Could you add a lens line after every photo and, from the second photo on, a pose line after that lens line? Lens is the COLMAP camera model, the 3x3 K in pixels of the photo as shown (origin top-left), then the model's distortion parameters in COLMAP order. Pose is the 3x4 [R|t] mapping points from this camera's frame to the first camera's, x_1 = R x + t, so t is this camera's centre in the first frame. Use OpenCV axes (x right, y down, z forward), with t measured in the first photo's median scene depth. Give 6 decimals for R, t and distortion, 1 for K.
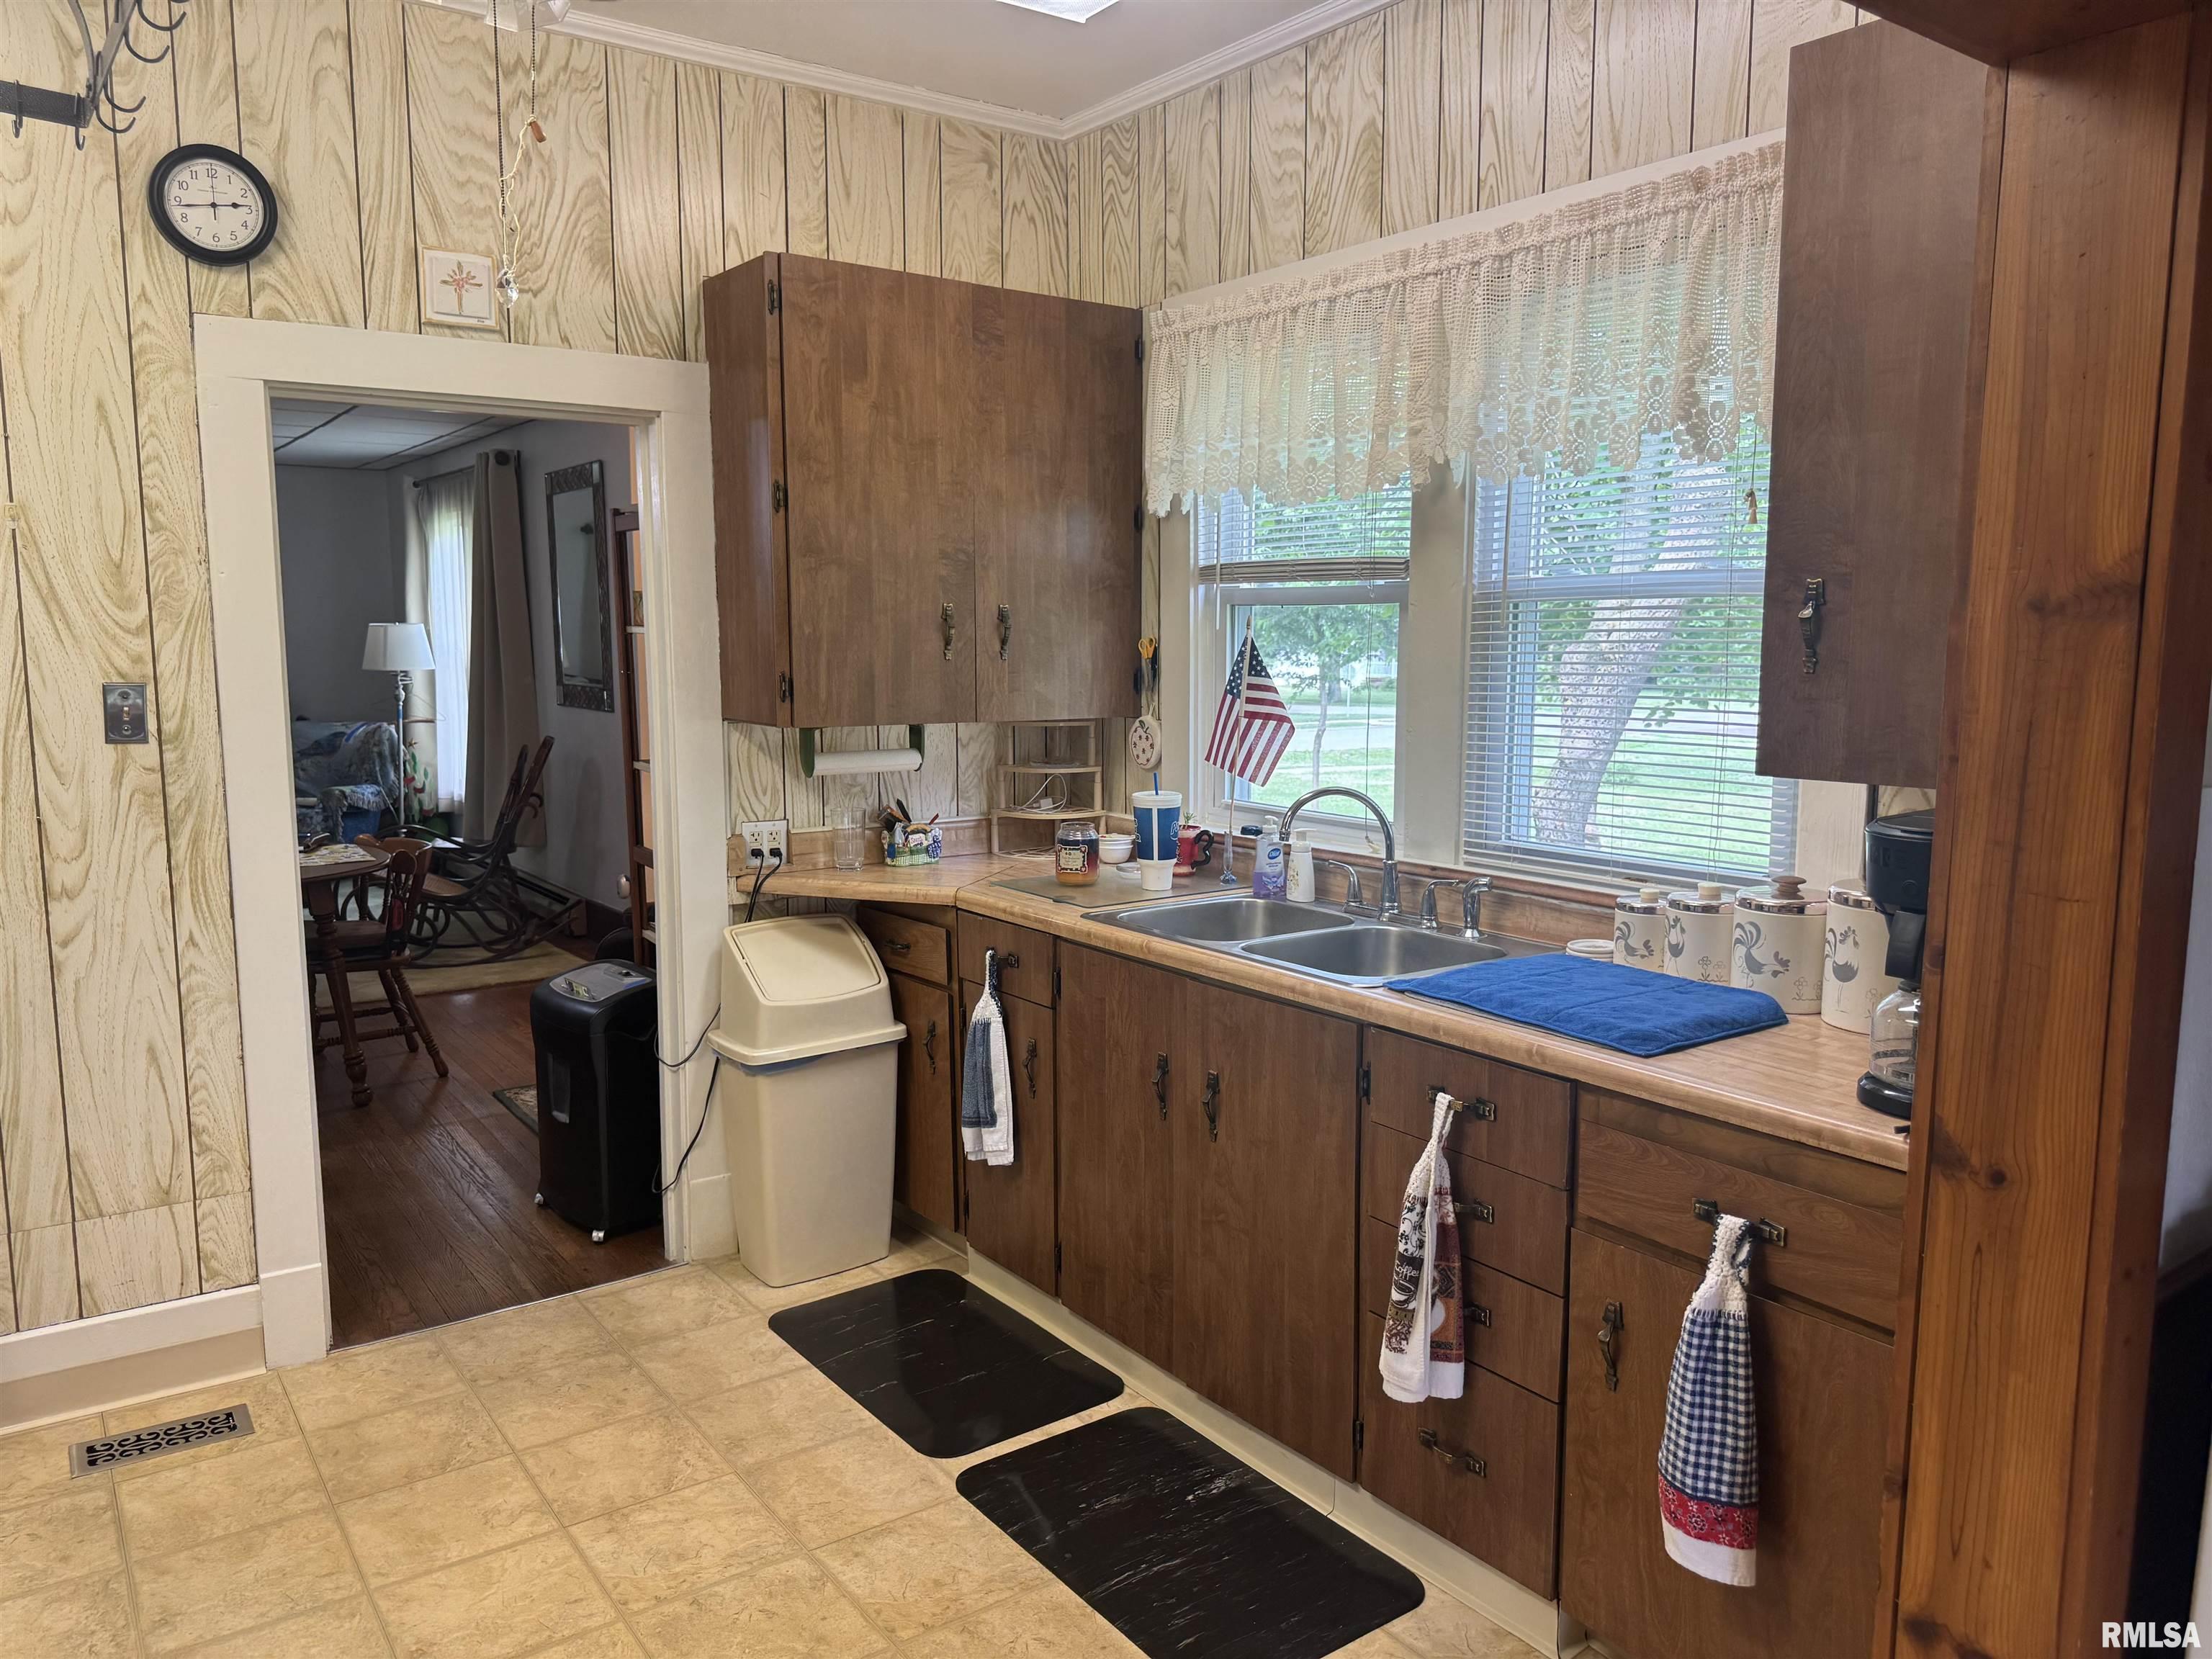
lens RADIAL K [[1545.0, 0, 1106.0], [0, 1545.0, 829.5], [0, 0, 1]] dist [0.118785, -0.181803]
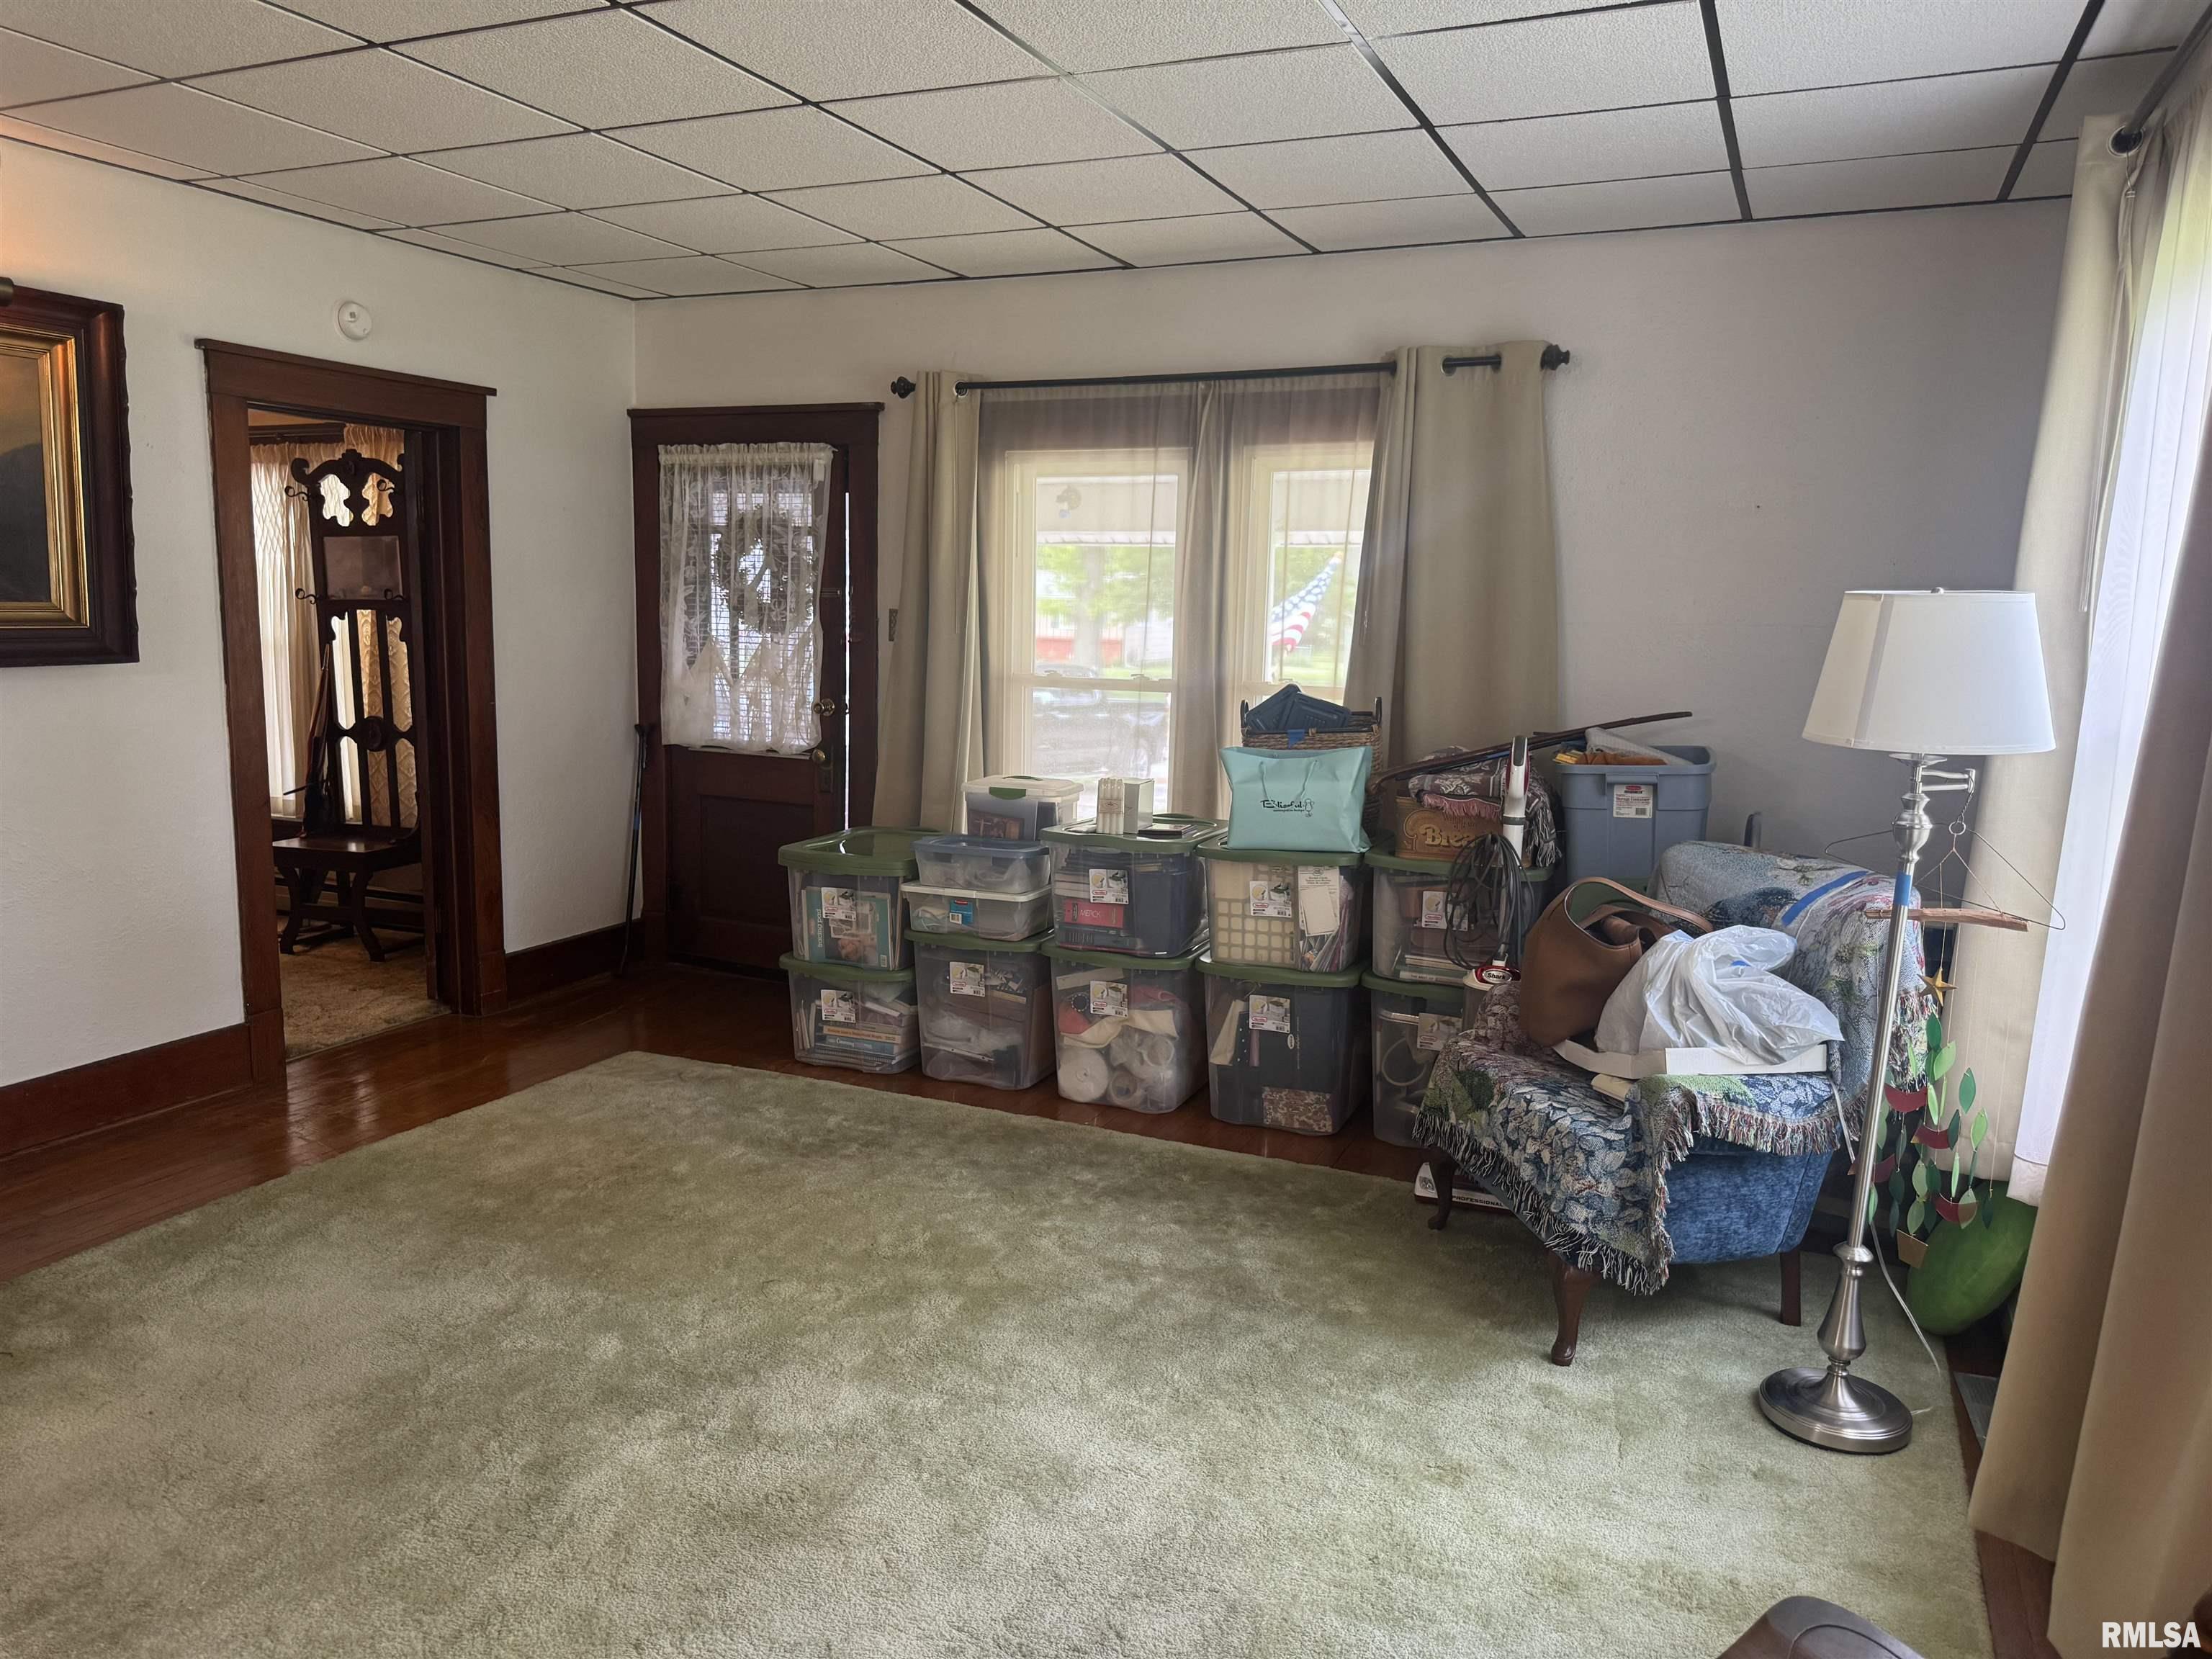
lens RADIAL K [[1545.0, 0, 1106.0], [0, 1545.0, 829.5], [0, 0, 1]] dist [0.118785, -0.181803]
pose [[0.495841, 0.145950, -0.856061, -0.266802], [-0.132908, 0.986916, 0.091278, -0.090574], [0.858183, 0.068518, 0.508751, 0.706383]]
